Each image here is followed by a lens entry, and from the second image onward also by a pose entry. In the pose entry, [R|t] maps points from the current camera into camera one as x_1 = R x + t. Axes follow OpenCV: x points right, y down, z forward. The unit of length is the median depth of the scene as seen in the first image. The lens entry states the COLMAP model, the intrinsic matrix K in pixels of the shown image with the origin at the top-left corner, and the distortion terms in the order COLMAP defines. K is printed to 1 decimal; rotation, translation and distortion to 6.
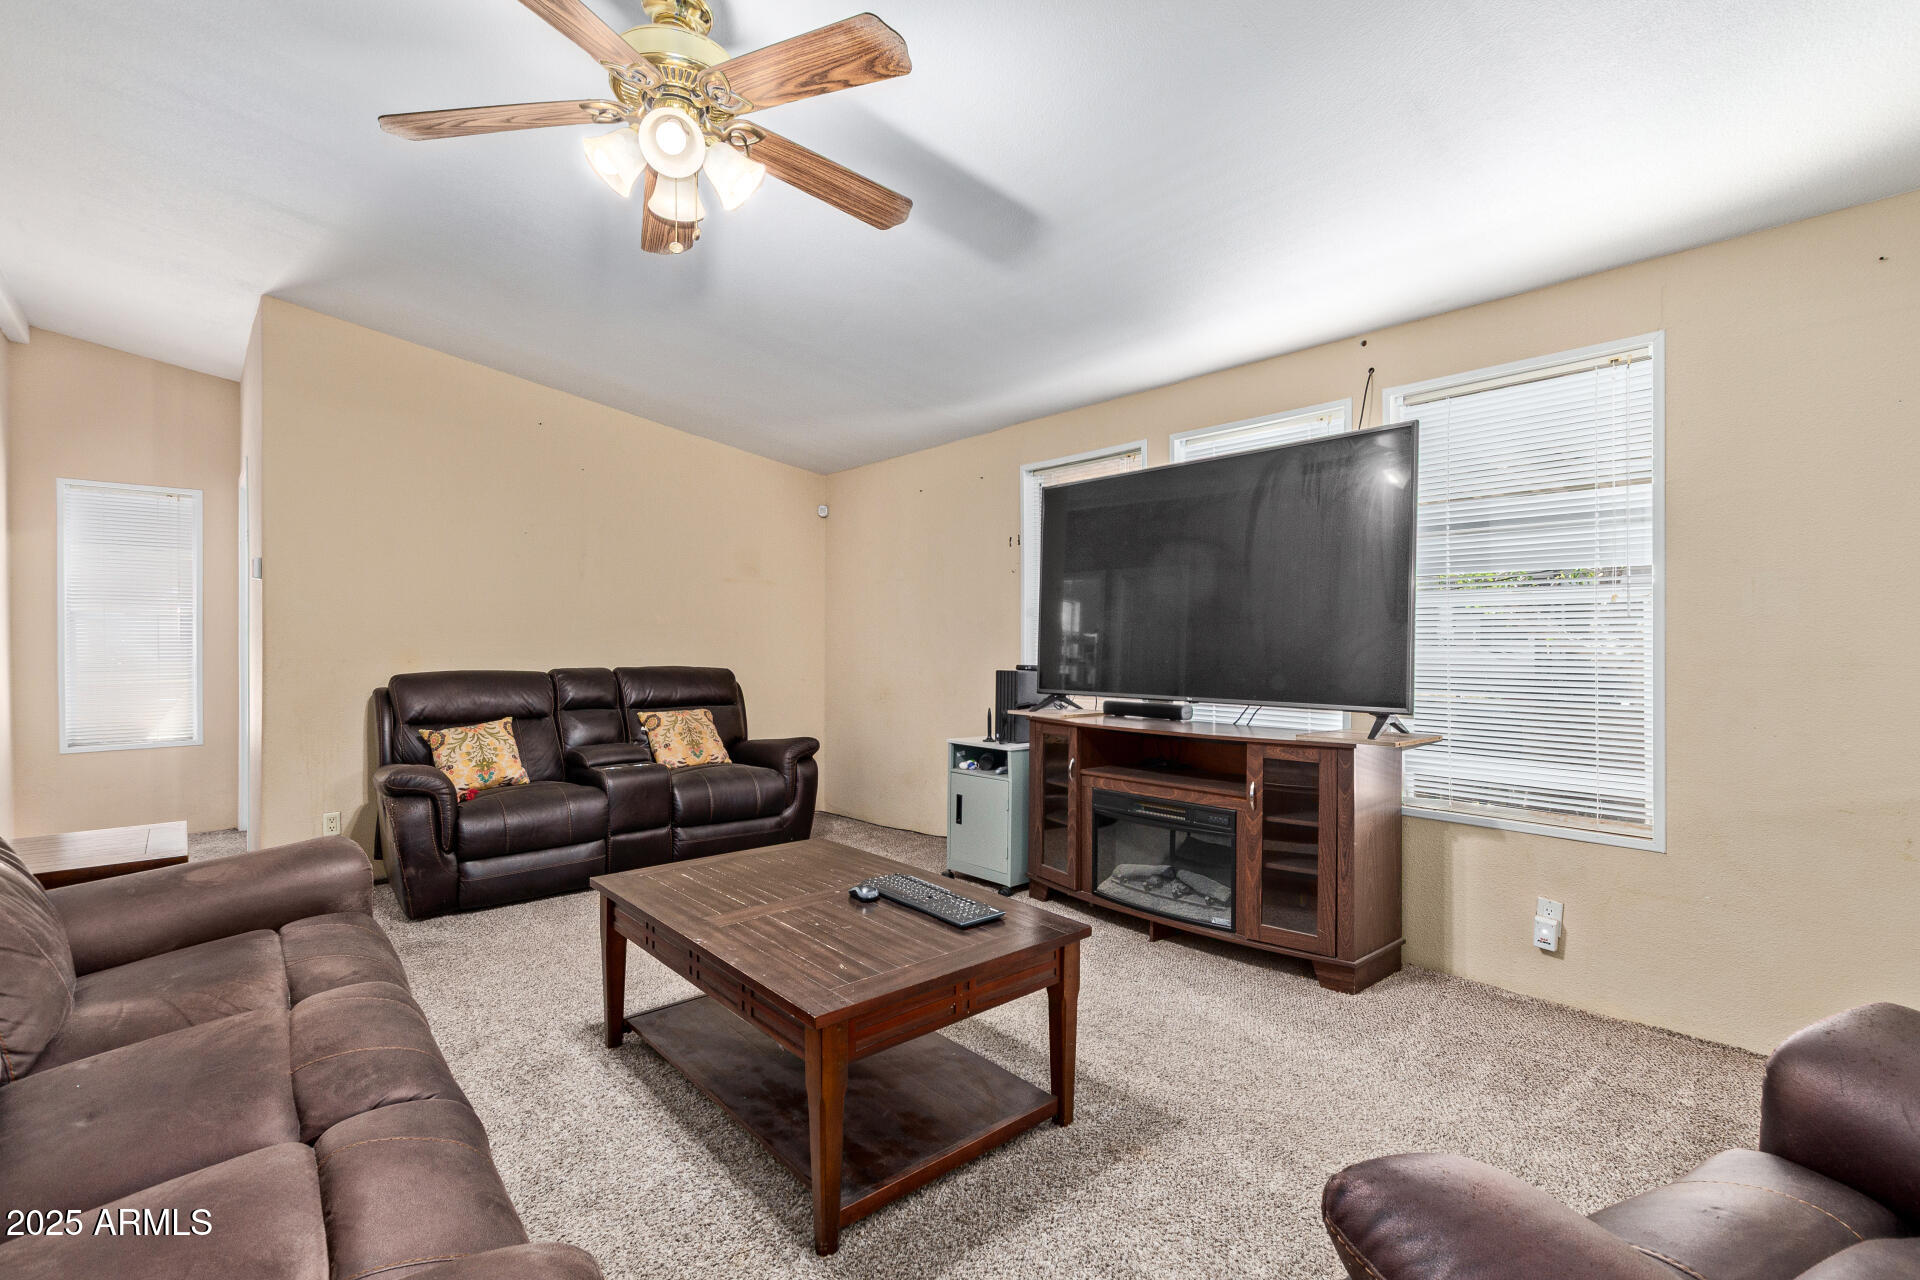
lens RADIAL K [[875.6, 0, 963.4], [0, 875.6, 649.5], [0, 0, 1]] dist [0.001943, -0.000371]
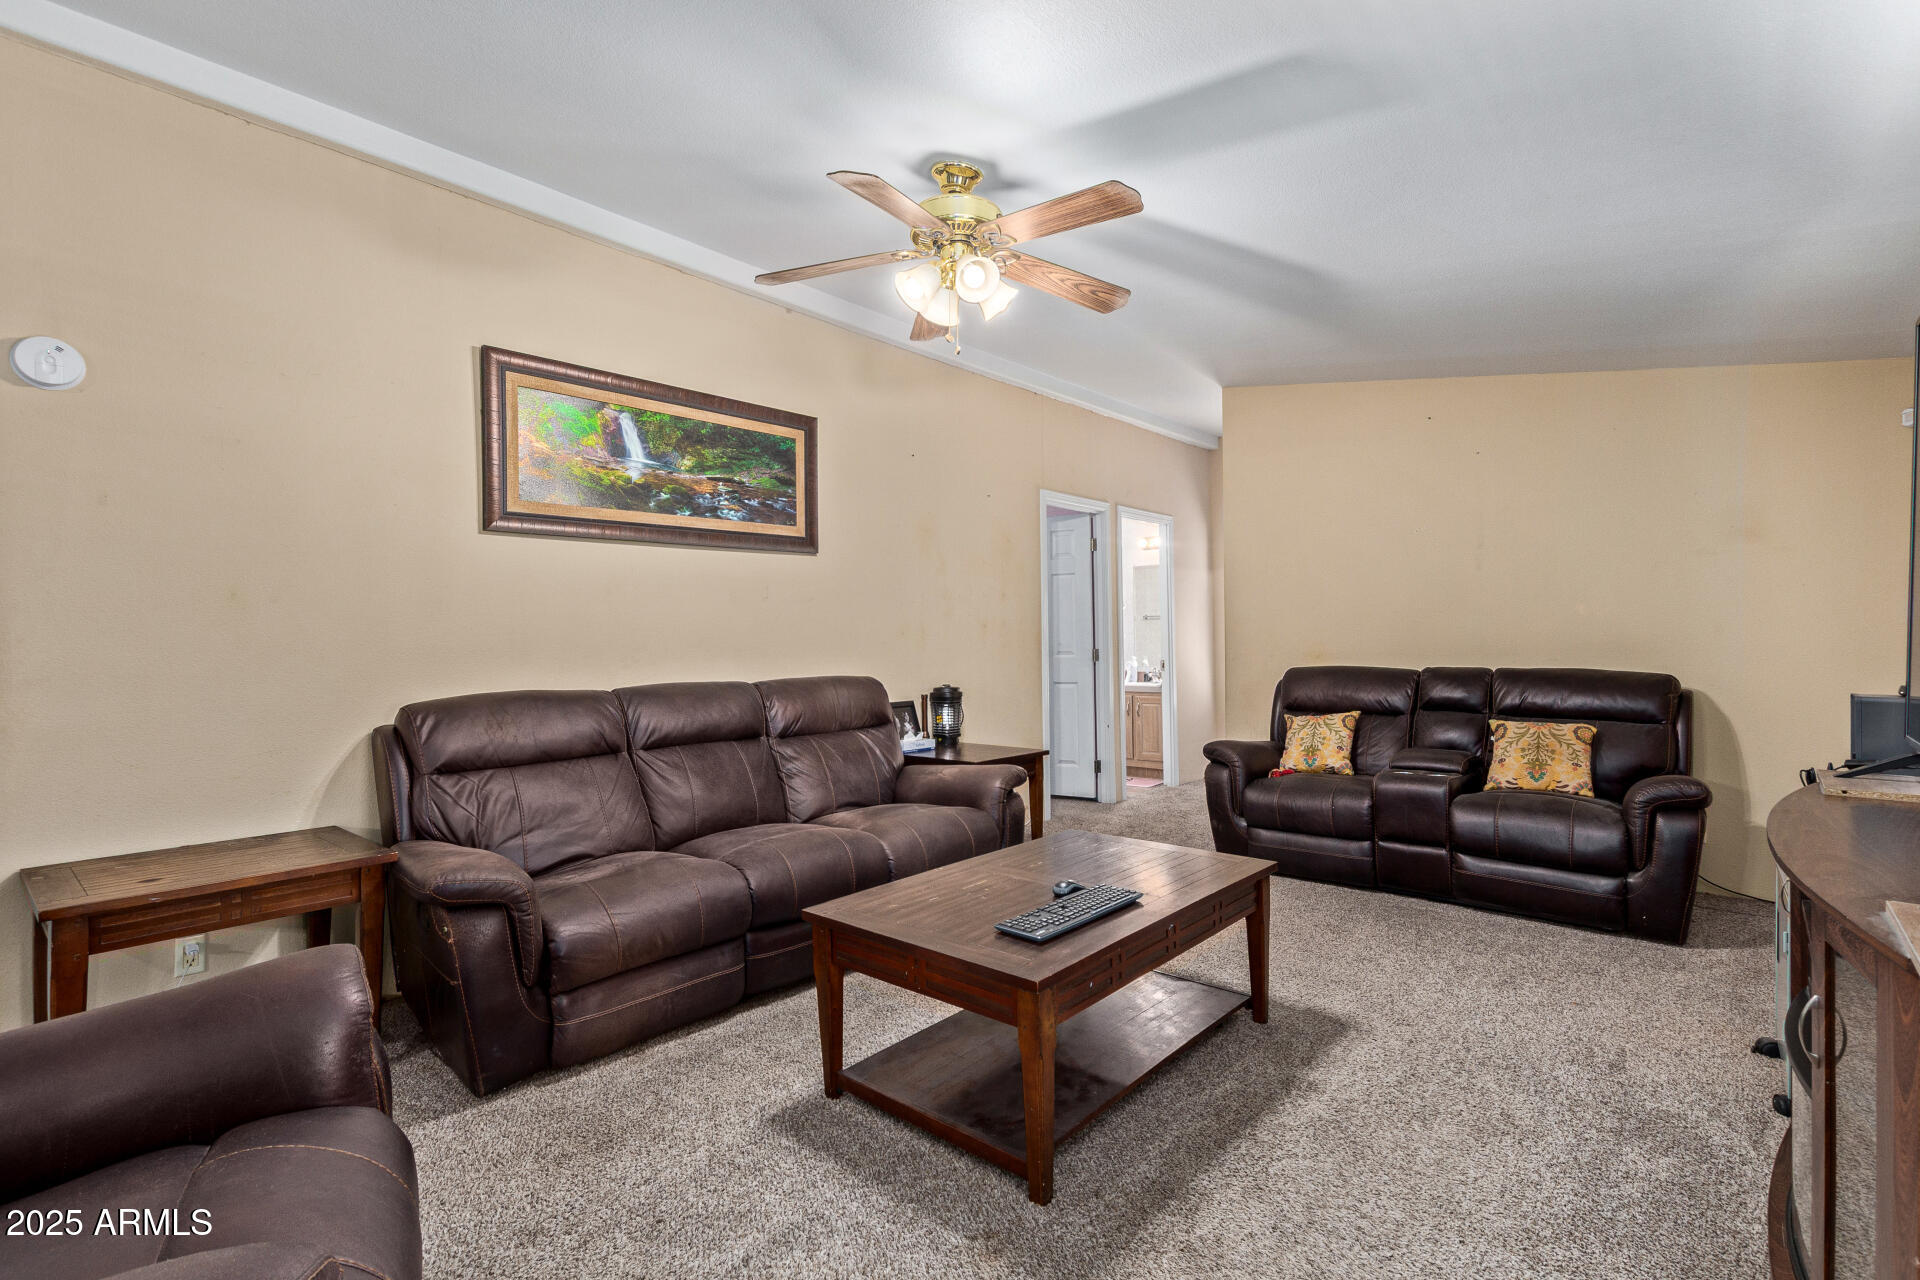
lens RADIAL K [[875.6, 0, 968.6], [0, 875.6, 634.8], [0, 0, 1]] dist [0.001943, -0.000371]
pose [[0.122238, -0.003464, -0.992495, 0.463269], [0.008050, 0.999964, -0.002498, -0.016456], [0.992468, -0.007684, 0.122262, 0.384118]]
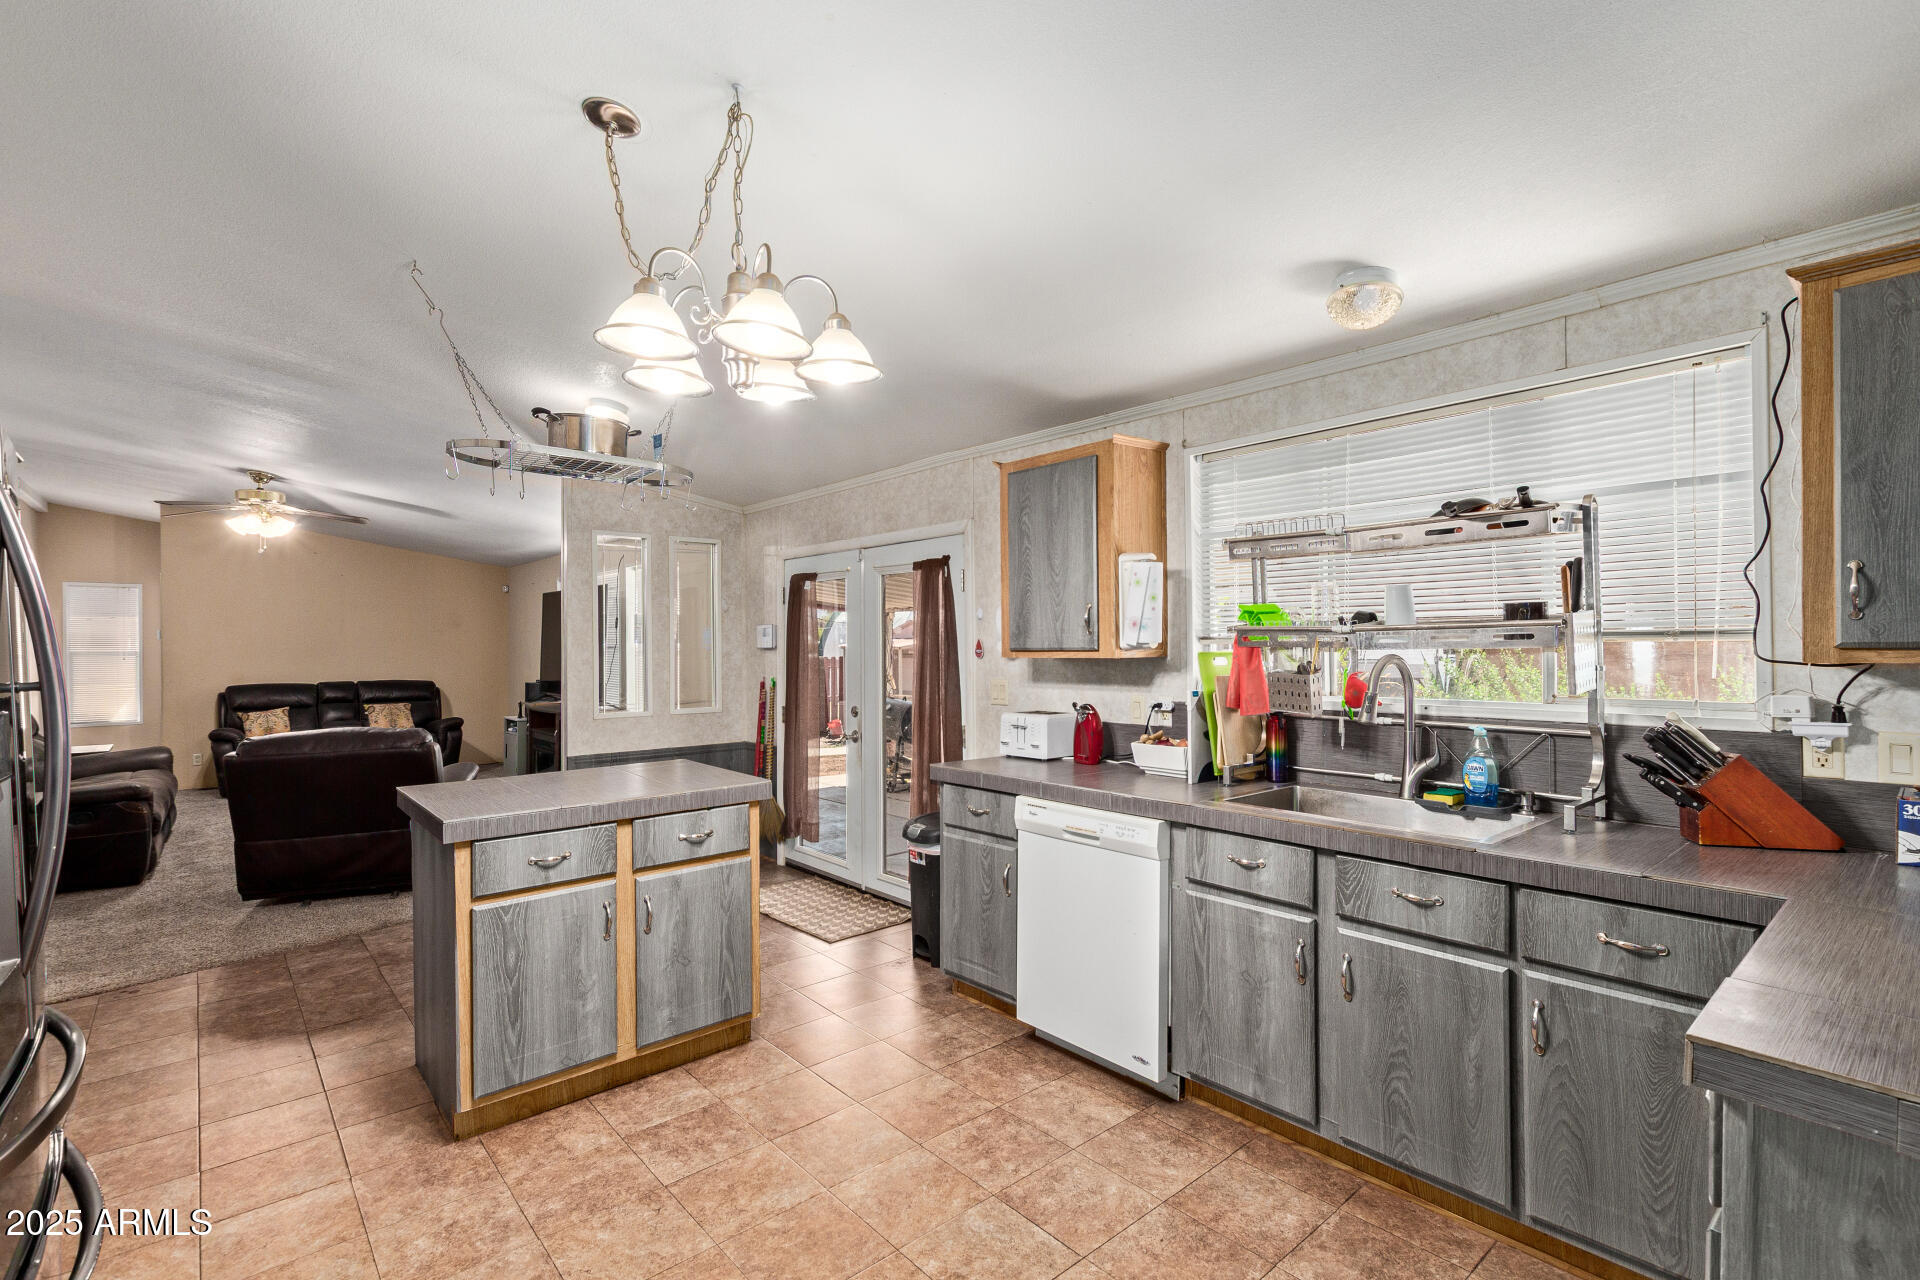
lens RADIAL K [[875.6, 0, 966.7], [0, 875.6, 645.8], [0, 0, 1]] dist [0.001943, -0.000371]
pose [[0.999992, -0.003475, 0.001813, 0.996979], [0.003478, 0.999992, -0.002150, -0.051083], [-0.001806, 0.002156, 0.999996, -0.977513]]
